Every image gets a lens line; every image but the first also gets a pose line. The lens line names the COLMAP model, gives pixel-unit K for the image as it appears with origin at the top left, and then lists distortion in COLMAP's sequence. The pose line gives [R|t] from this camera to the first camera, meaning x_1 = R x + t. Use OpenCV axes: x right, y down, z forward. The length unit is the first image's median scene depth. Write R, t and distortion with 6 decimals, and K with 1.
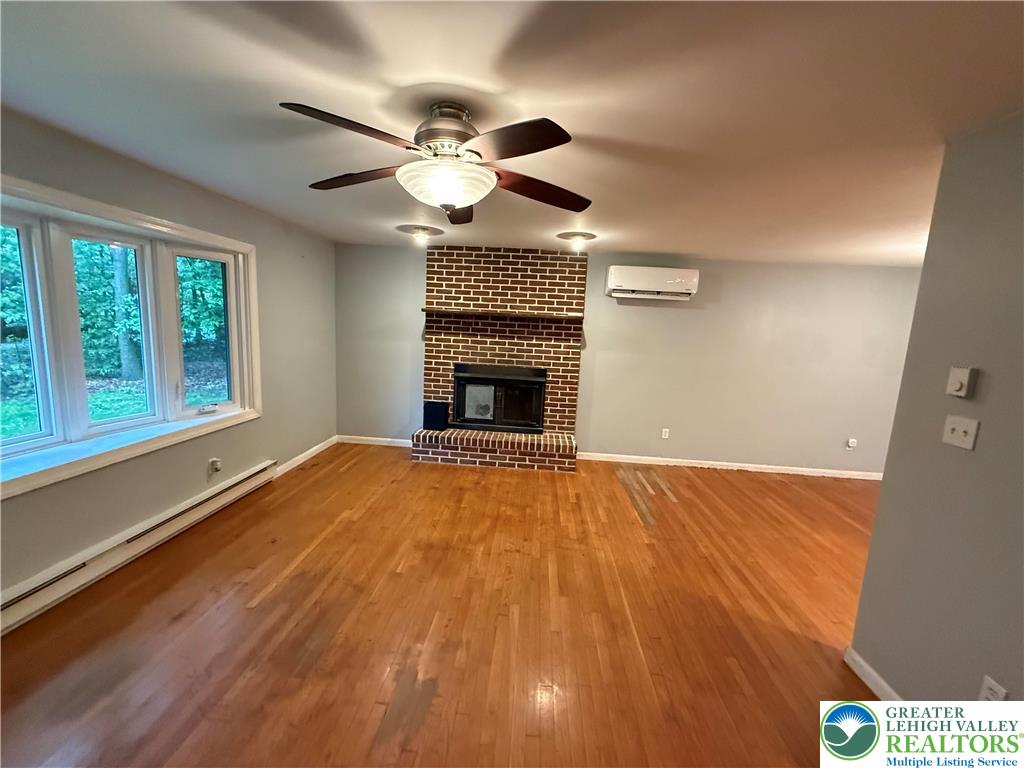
lens RADIAL K [[406.2, 0, 512.1], [0, 406.2, 384.0], [0, 0, 1]] dist [-0.001747, 0.000303]
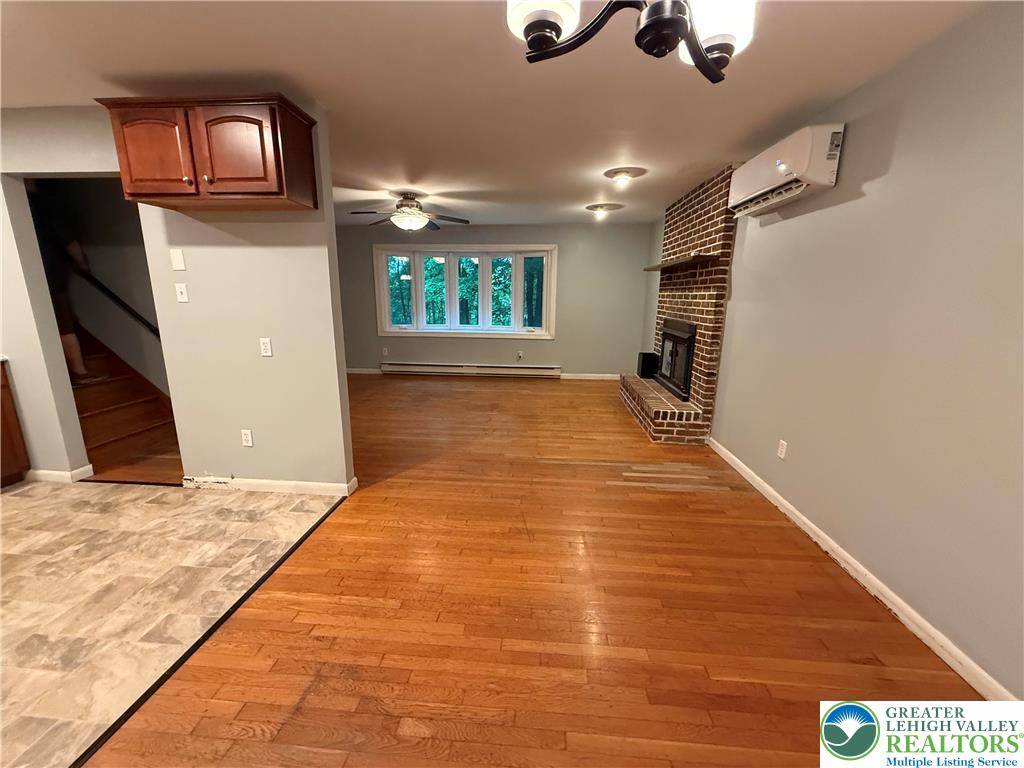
lens RADIAL K [[406.2, 0, 511.5], [0, 406.2, 384.0], [0, 0, 1]] dist [-0.001747, 0.000303]
pose [[-0.013808, 0.165641, -0.986089, 0.954590], [-0.154949, 0.973916, 0.165766, 0.001689], [0.987826, 0.155082, 0.012218, 0.645067]]
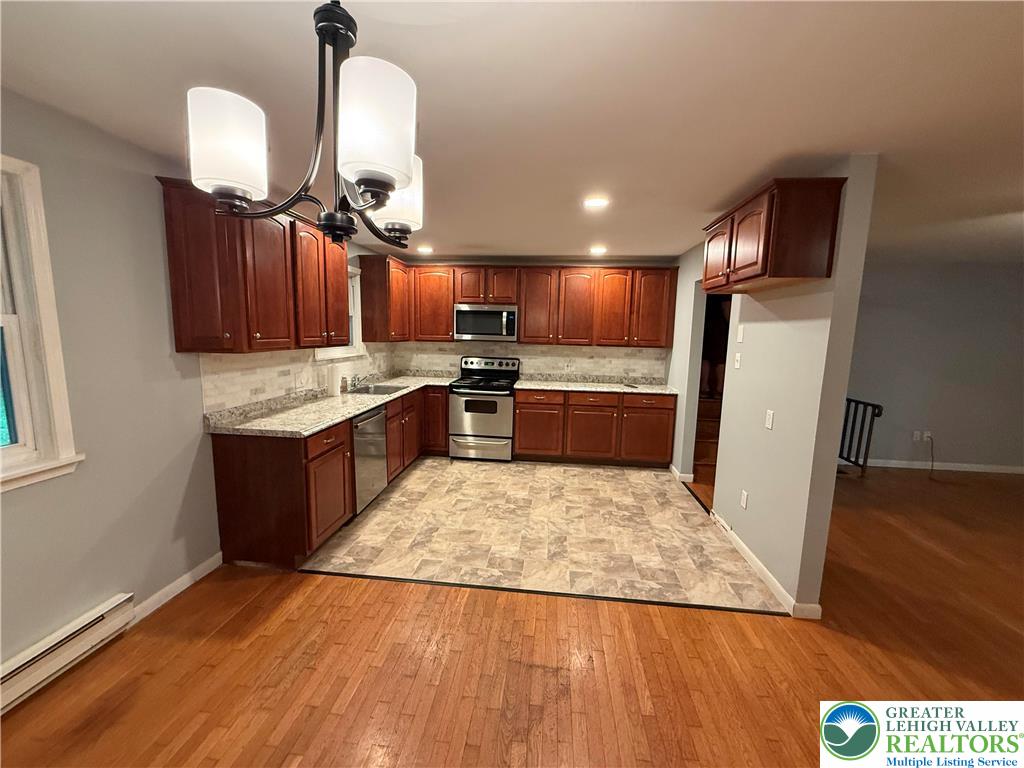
lens RADIAL K [[406.2, 0, 512.2], [0, 406.2, 383.2], [0, 0, 1]] dist [-0.001747, 0.000303]
pose [[-0.996639, -0.076785, 0.028545, 0.734602], [-0.066180, 0.960058, 0.271863, -0.077952], [-0.048280, 0.269061, -0.961912, 0.848096]]
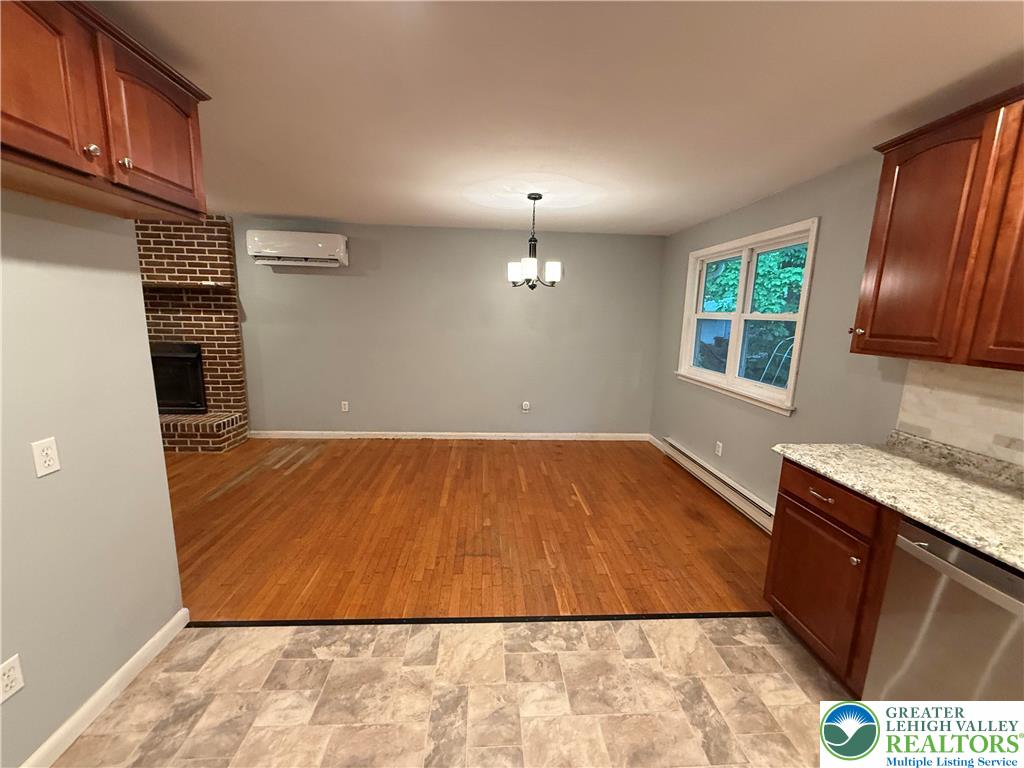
lens RADIAL K [[406.2, 0, 512.5], [0, 406.2, 384.3], [0, 0, 1]] dist [-0.001747, 0.000303]
pose [[0.990765, -0.046282, 0.127446, 0.685101], [0.041683, 0.998388, 0.038527, 0.050397], [-0.129024, -0.032859, 0.991097, -0.016444]]
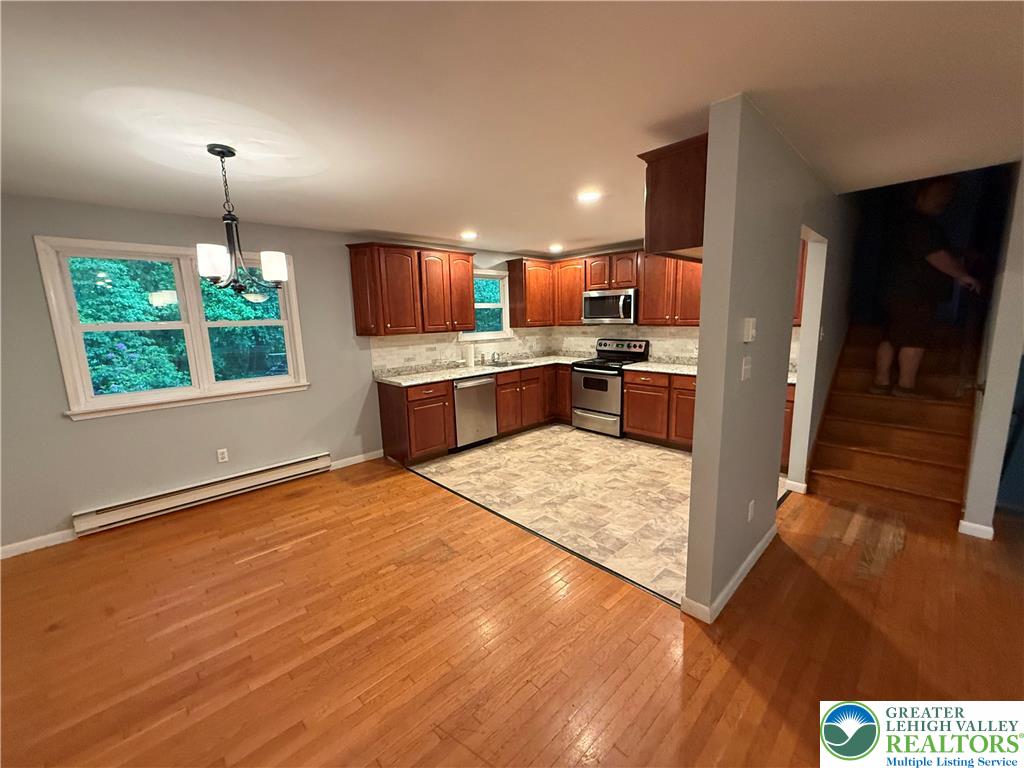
lens RADIAL K [[406.2, 0, 511.0], [0, 406.2, 382.5], [0, 0, 1]] dist [-0.001747, 0.000303]
pose [[-0.735588, -0.141678, 0.662449, 0.266524], [0.085281, 0.950739, 0.298031, -0.098440], [-0.672040, 0.275722, -0.687269, 0.815206]]
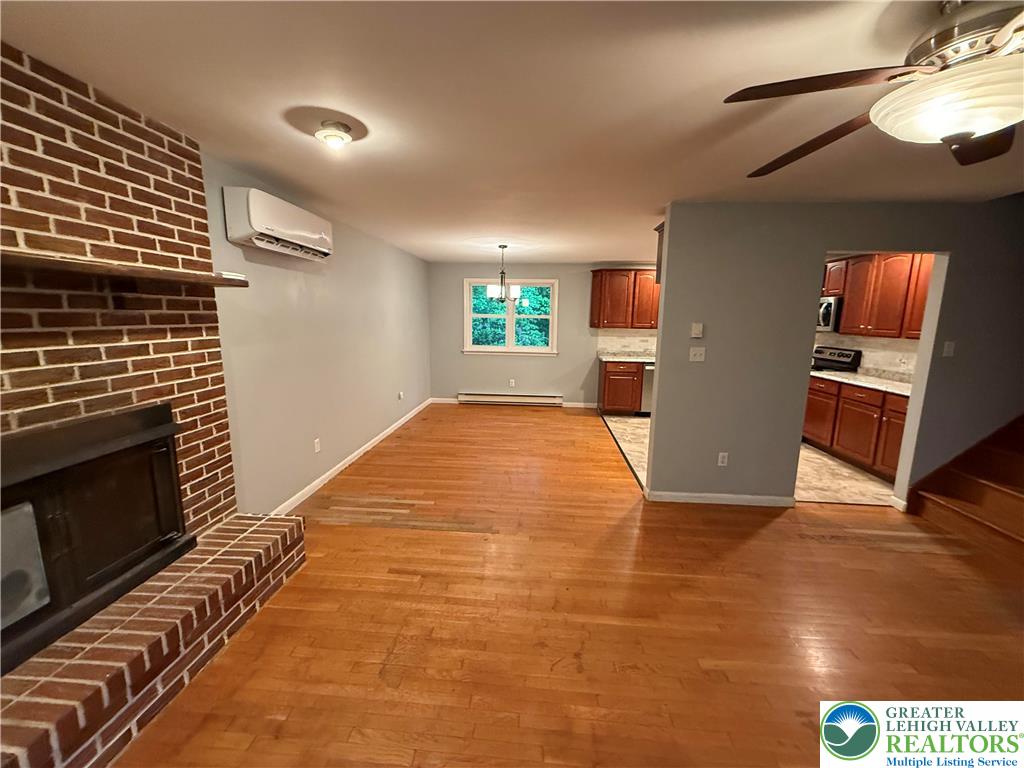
lens RADIAL K [[406.2, 0, 510.8], [0, 406.2, 383.5], [0, 0, 1]] dist [-0.001747, 0.000303]
pose [[0.010500, -0.212738, 0.977053, -0.329730], [0.128964, 0.969234, 0.209649, -0.101126], [-0.991594, 0.123804, 0.037612, 0.638143]]
